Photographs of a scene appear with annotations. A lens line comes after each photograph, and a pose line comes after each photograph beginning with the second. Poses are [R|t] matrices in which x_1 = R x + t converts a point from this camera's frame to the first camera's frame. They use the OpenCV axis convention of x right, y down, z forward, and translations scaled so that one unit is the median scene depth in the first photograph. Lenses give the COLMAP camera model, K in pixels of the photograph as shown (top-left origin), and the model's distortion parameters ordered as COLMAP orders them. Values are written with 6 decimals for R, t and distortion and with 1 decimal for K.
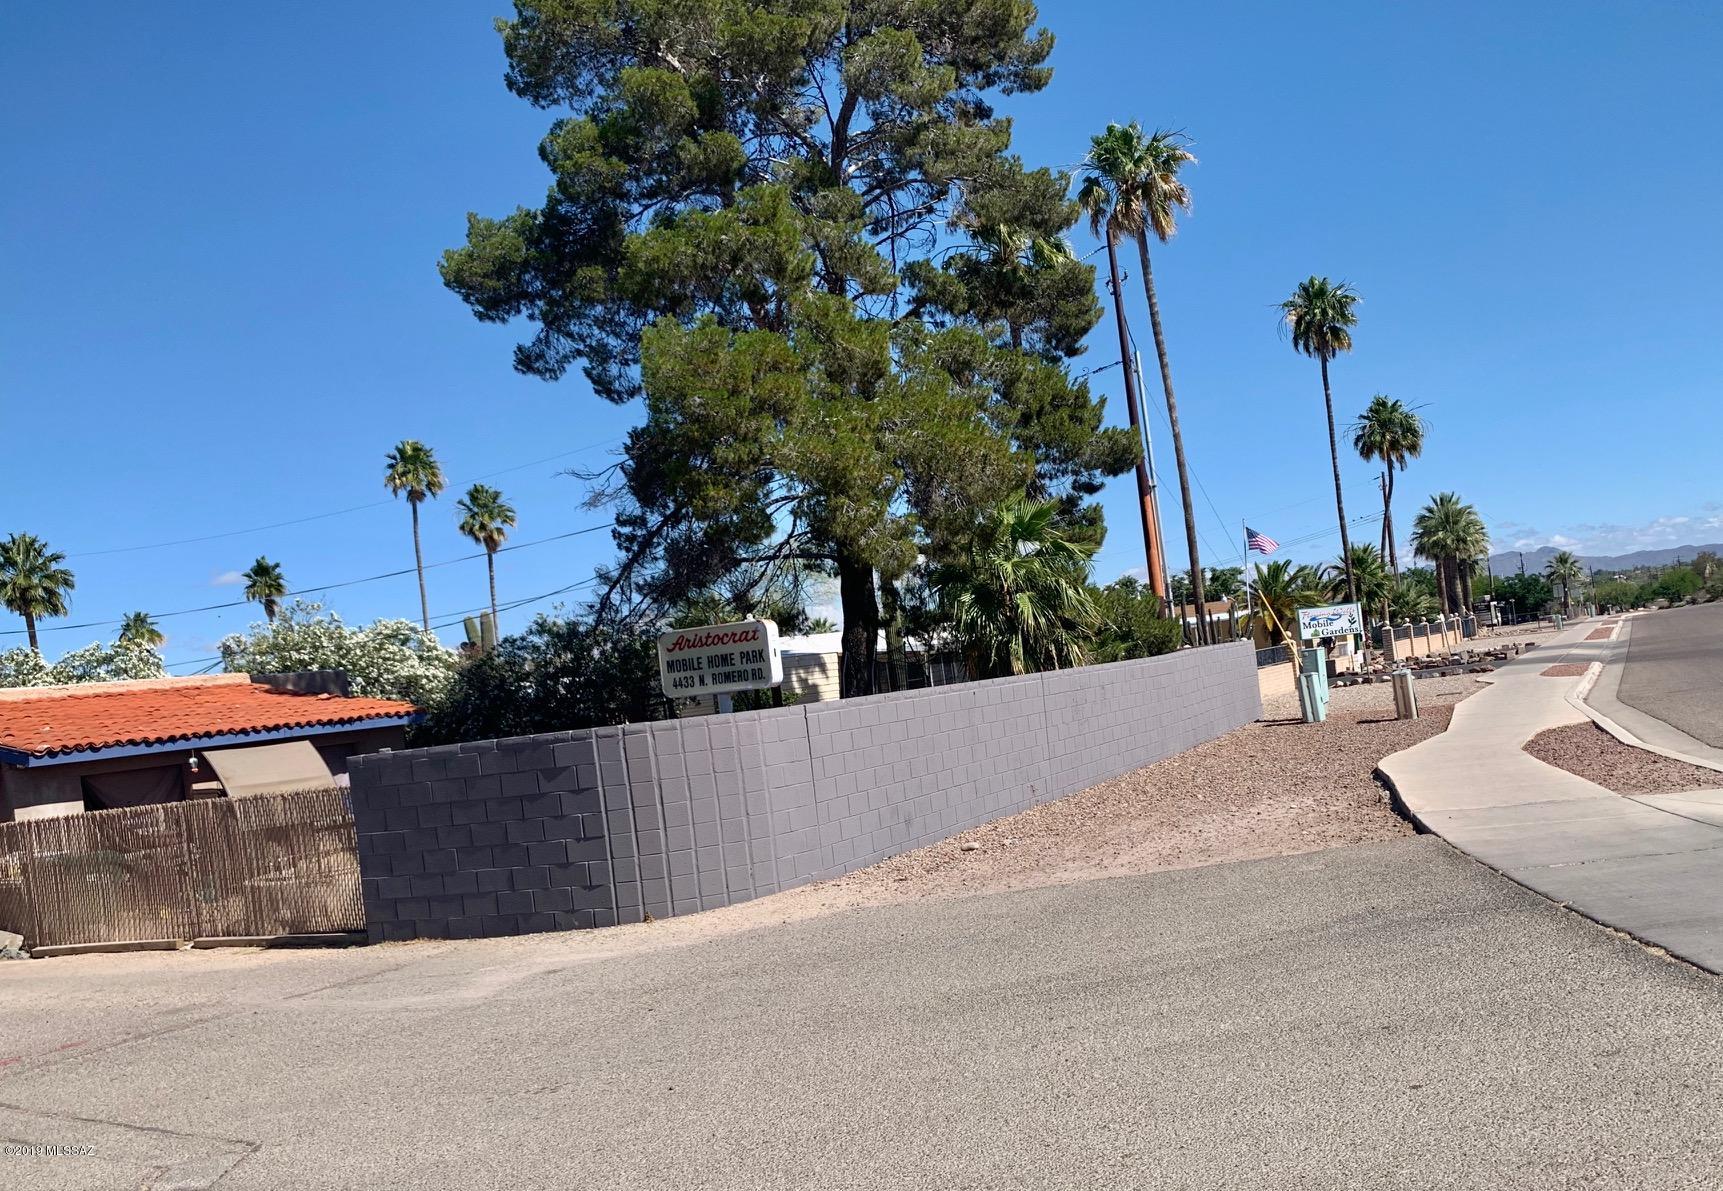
lens RADIAL K [[1545.3, 0, 861.4], [0, 1545.3, 658.4], [0, 0, 1]] dist [0.164404, -0.270664]
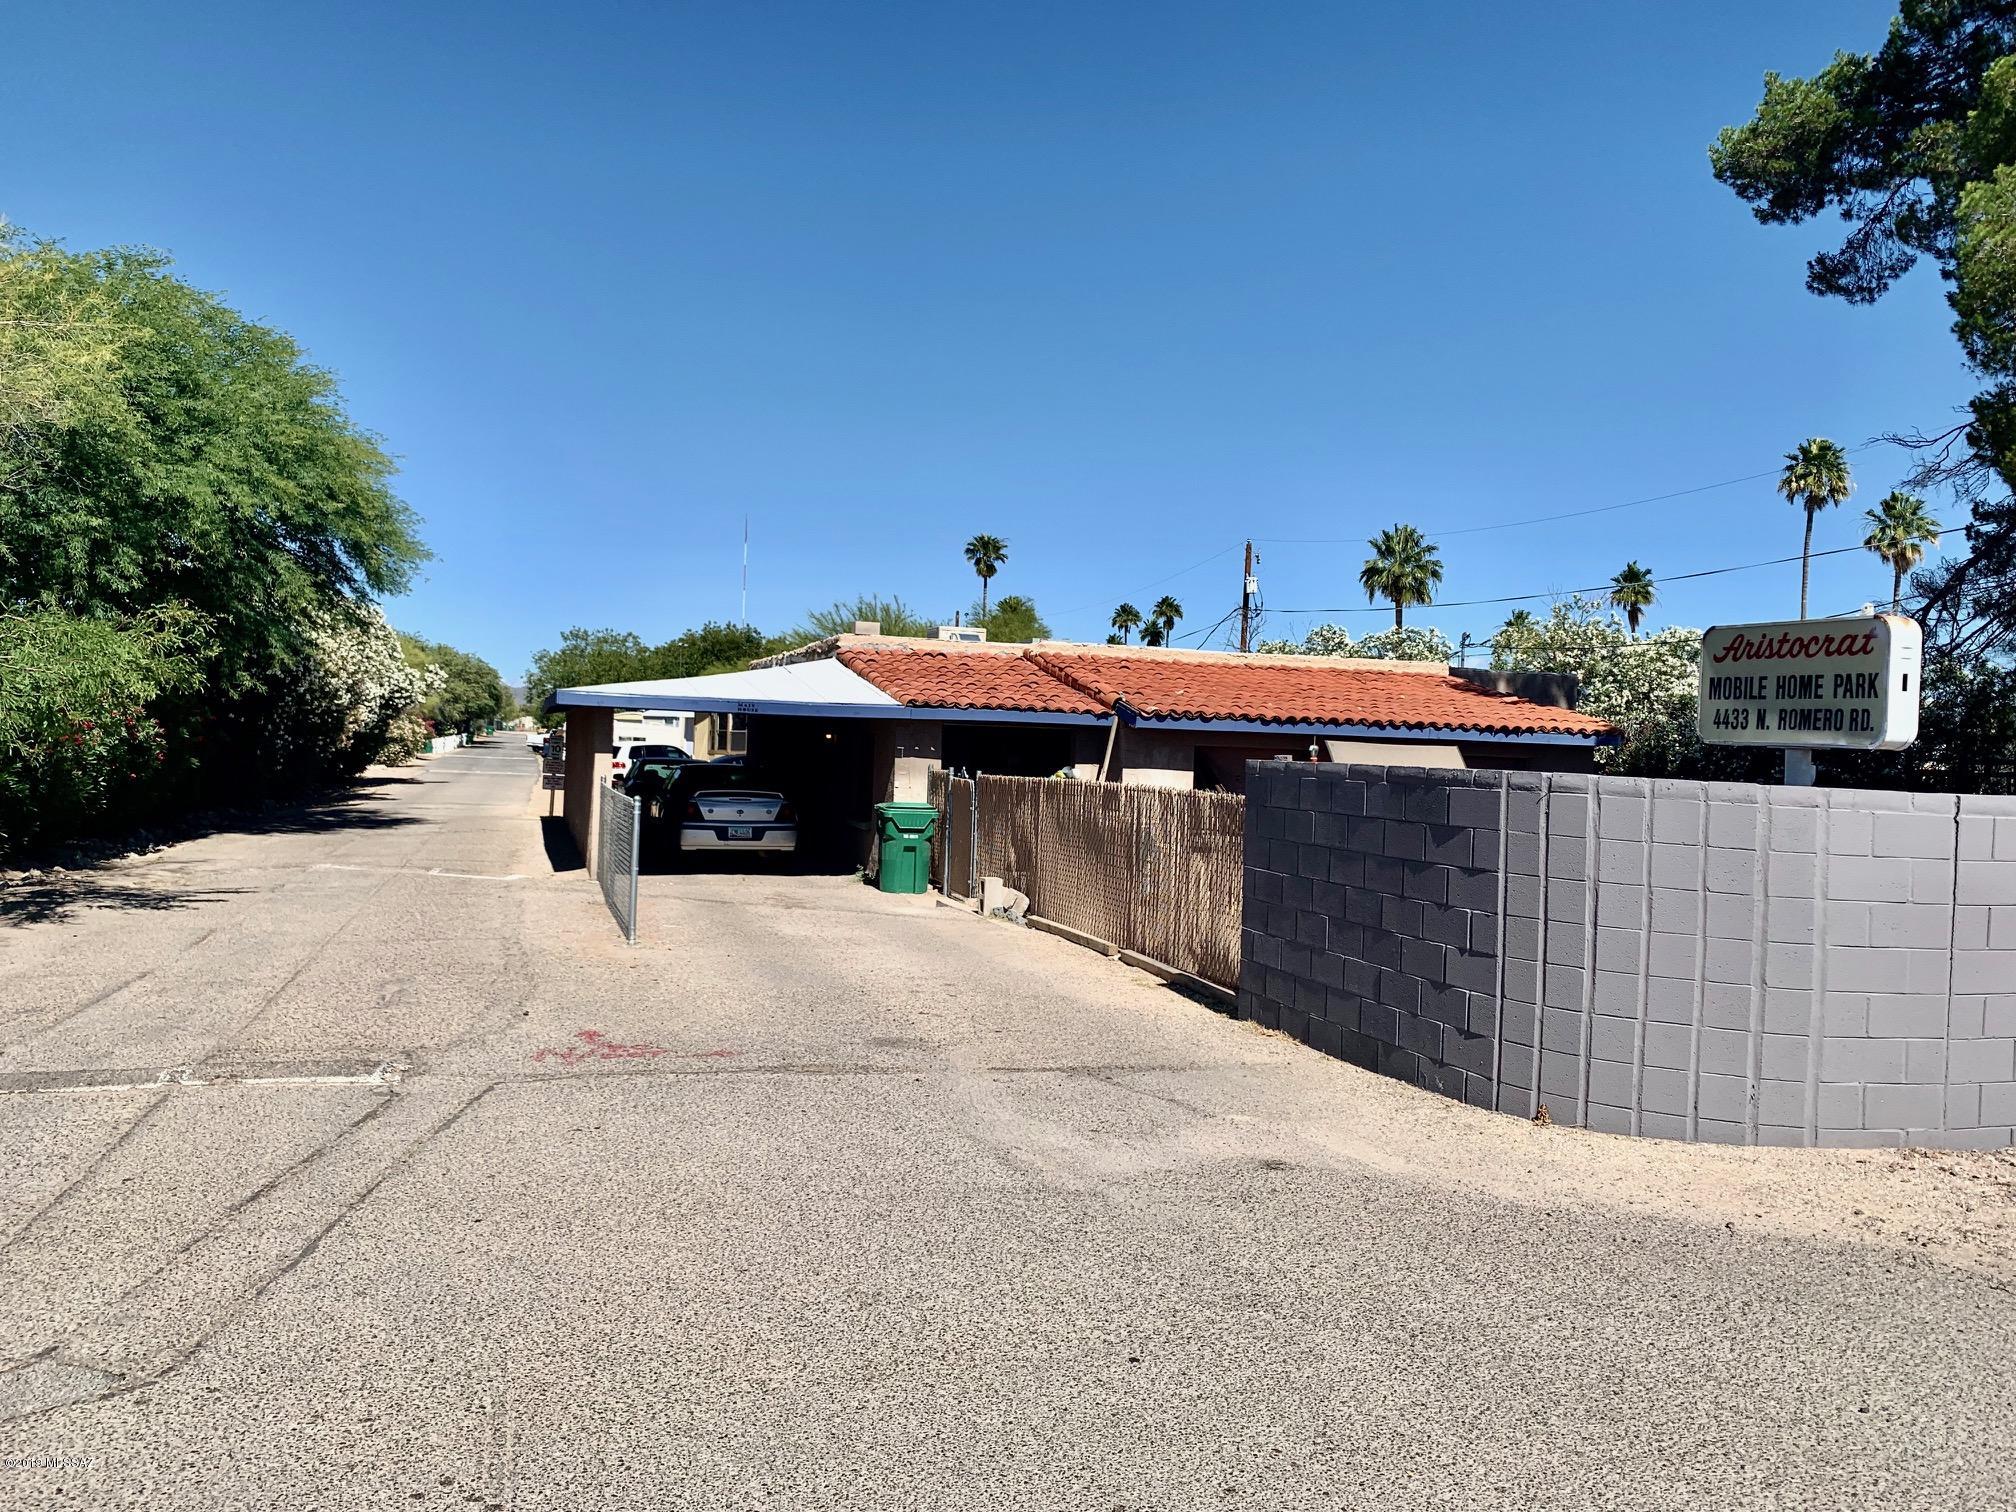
lens RADIAL K [[1528.7, 0, 1008.0], [0, 1528.7, 756.0], [0, 0, 1]] dist [0.060205, -0.107374]
pose [[0.706610, 0.151209, -0.691259, 0.050016], [-0.112788, 0.988479, 0.100932, 0.001206], [0.698557, 0.006647, 0.715524, 0.244577]]
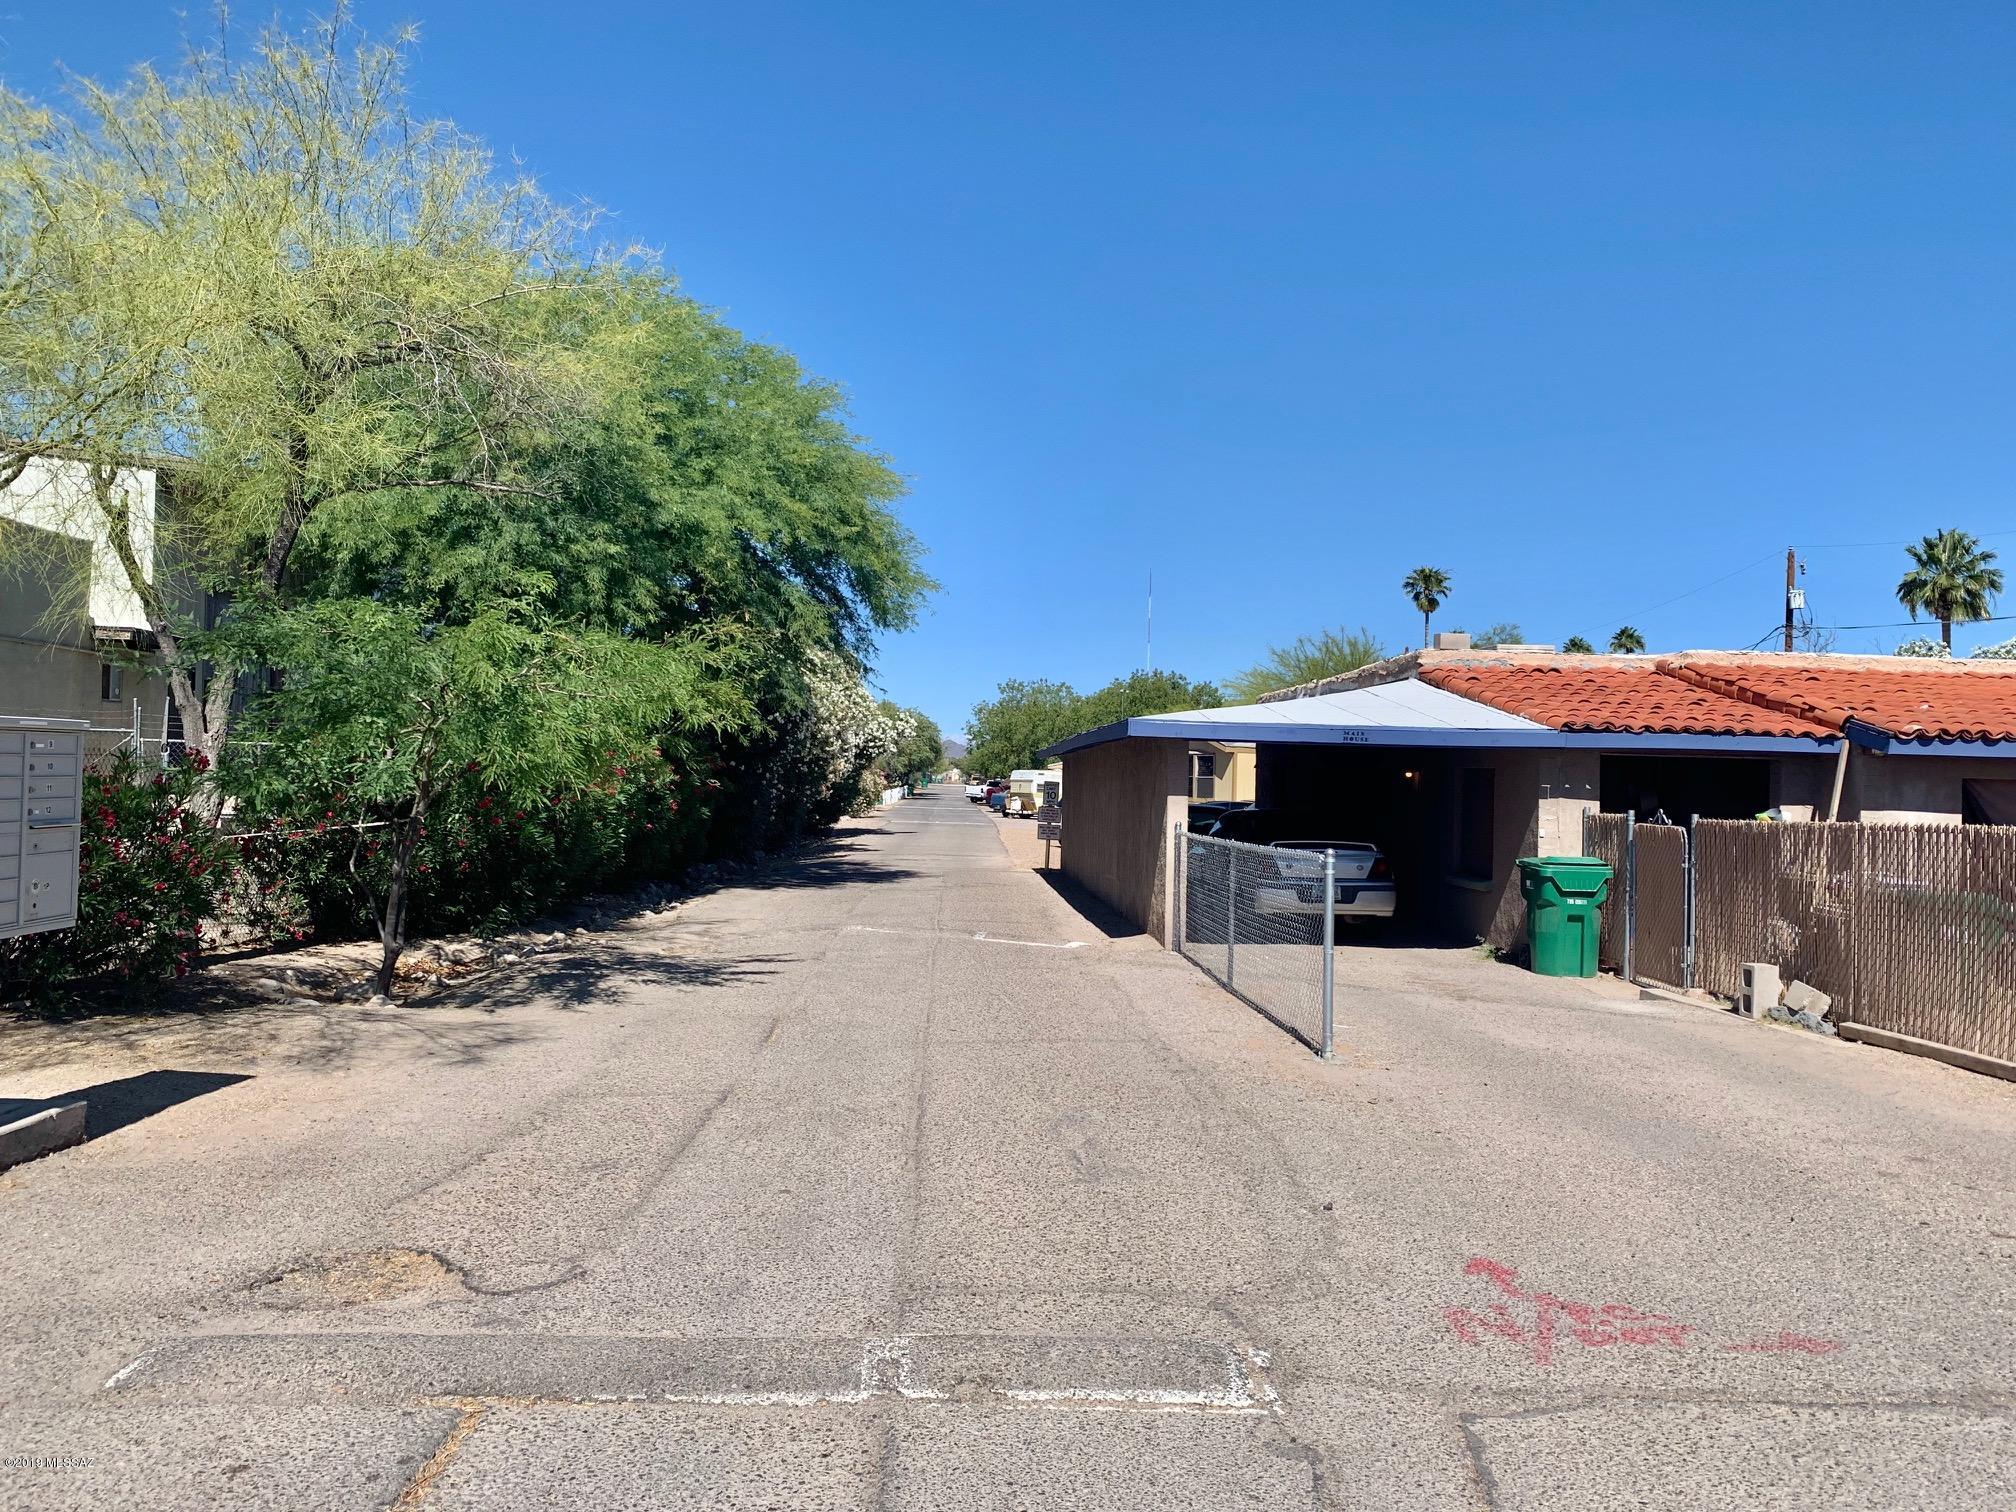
lens RADIAL K [[1523.9, 0, 1024.7], [0, 1523.9, 764.9], [0, 0, 1]] dist [0.061302, -0.117866]
pose [[0.515394, 0.122972, -0.848084, -0.124995], [-0.076130, 0.992308, 0.097620, 0.030916], [0.853565, 0.014252, 0.520791, 0.273961]]
